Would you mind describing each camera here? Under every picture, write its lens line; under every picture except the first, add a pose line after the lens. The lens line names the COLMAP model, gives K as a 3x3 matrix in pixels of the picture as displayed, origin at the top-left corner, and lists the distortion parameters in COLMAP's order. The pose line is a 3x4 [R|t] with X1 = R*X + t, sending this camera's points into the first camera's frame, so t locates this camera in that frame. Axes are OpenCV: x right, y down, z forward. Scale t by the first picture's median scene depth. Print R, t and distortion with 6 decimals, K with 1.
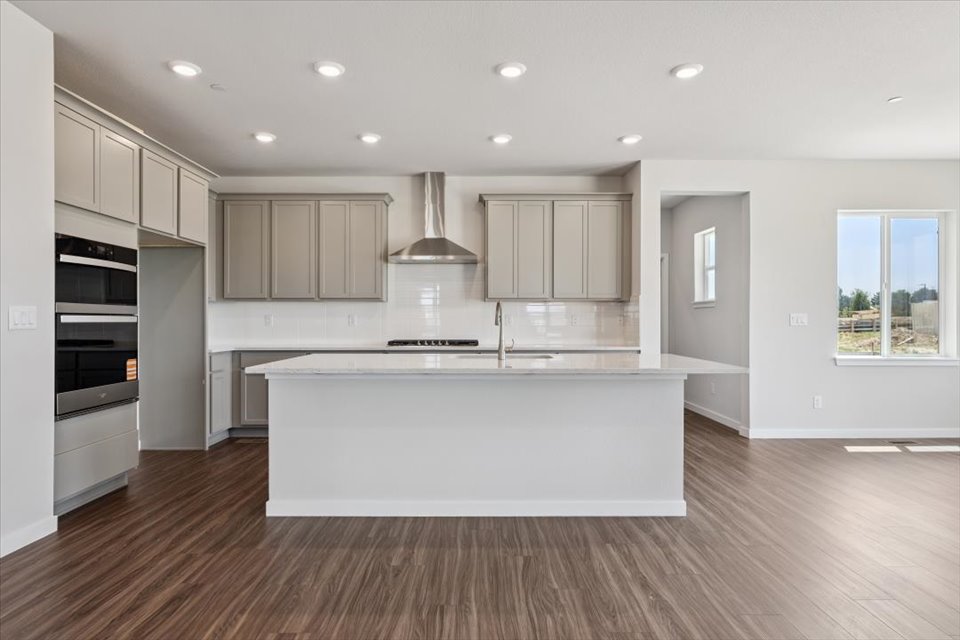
lens RADIAL K [[522.5, 0, 487.6], [0, 522.5, 321.7], [0, 0, 1]] dist [-0.004073, 0.001867]
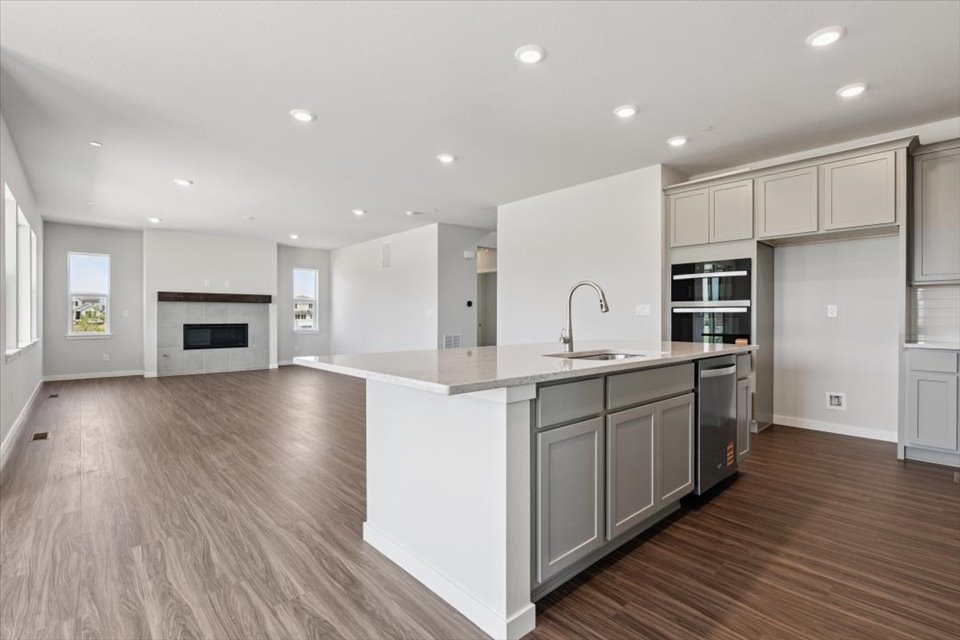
lens RADIAL K [[450.2, 0, 499.1], [0, 450.2, 316.7], [0, 0, 1]] dist [-0.011009, 0.001523]
pose [[-0.726778, -0.008624, -0.686818, 0.404977], [-0.009596, 0.999951, -0.002401, 0.015389], [0.686806, 0.004846, -0.726825, 0.939395]]
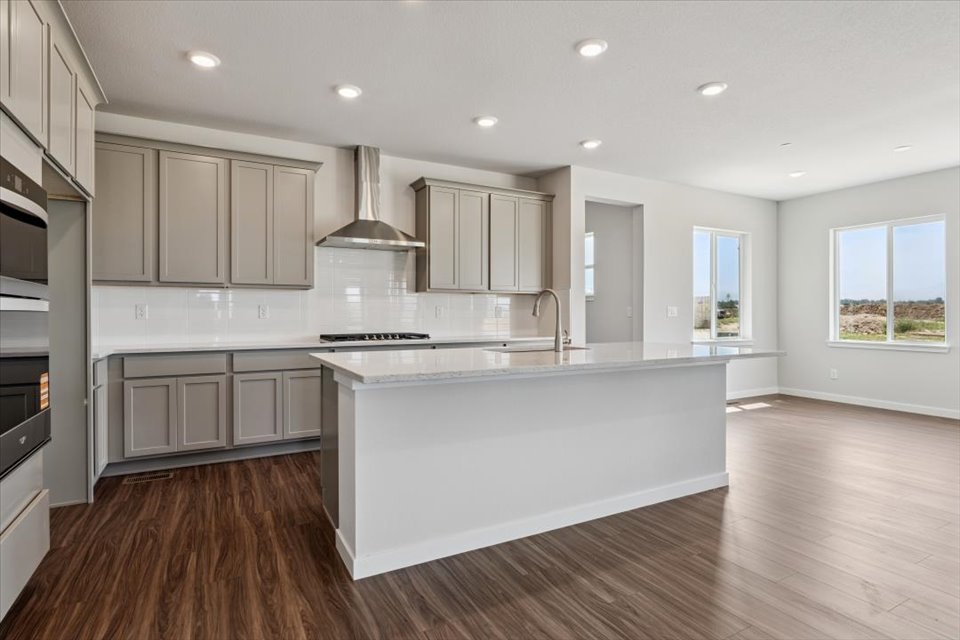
lens RADIAL K [[477.2, 0, 486.1], [0, 477.2, 319.1], [0, 0, 1]] dist [-0.005545, 0.000635]
pose [[0.888510, -0.005350, 0.458826, -0.321987], [0.001539, 0.999961, 0.008679, 0.003416], [-0.458854, -0.007005, 0.888484, 0.191053]]
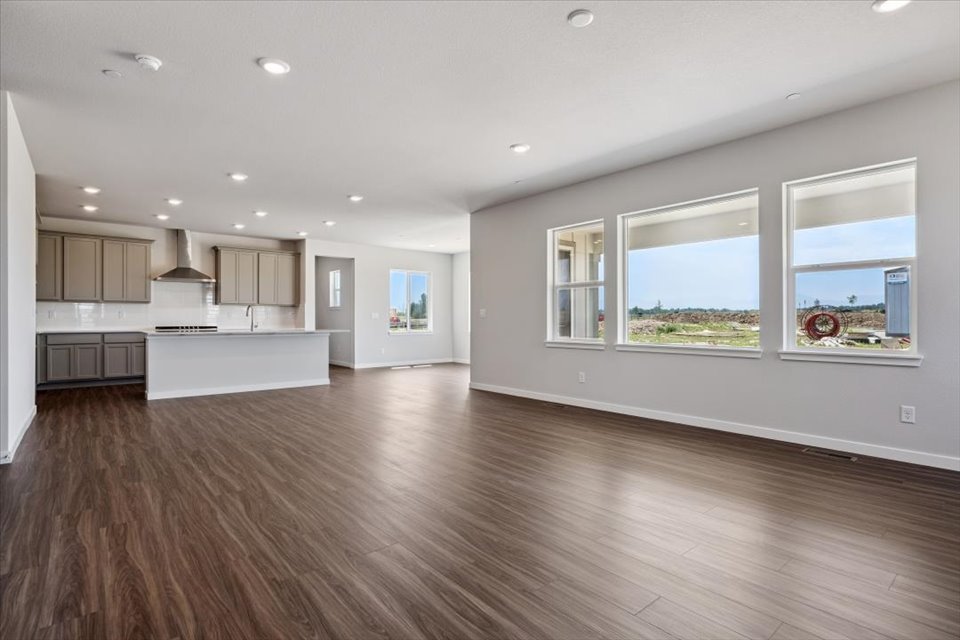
lens RADIAL K [[450.2, 0, 480.6], [0, 450.2, 317.0], [0, 0, 1]] dist [-0.011009, 0.001523]
pose [[0.758917, 0.002497, 0.651183, -0.348349], [0.006641, 0.999911, -0.011574, 0.029695], [-0.651154, 0.013108, 0.758833, -0.825675]]
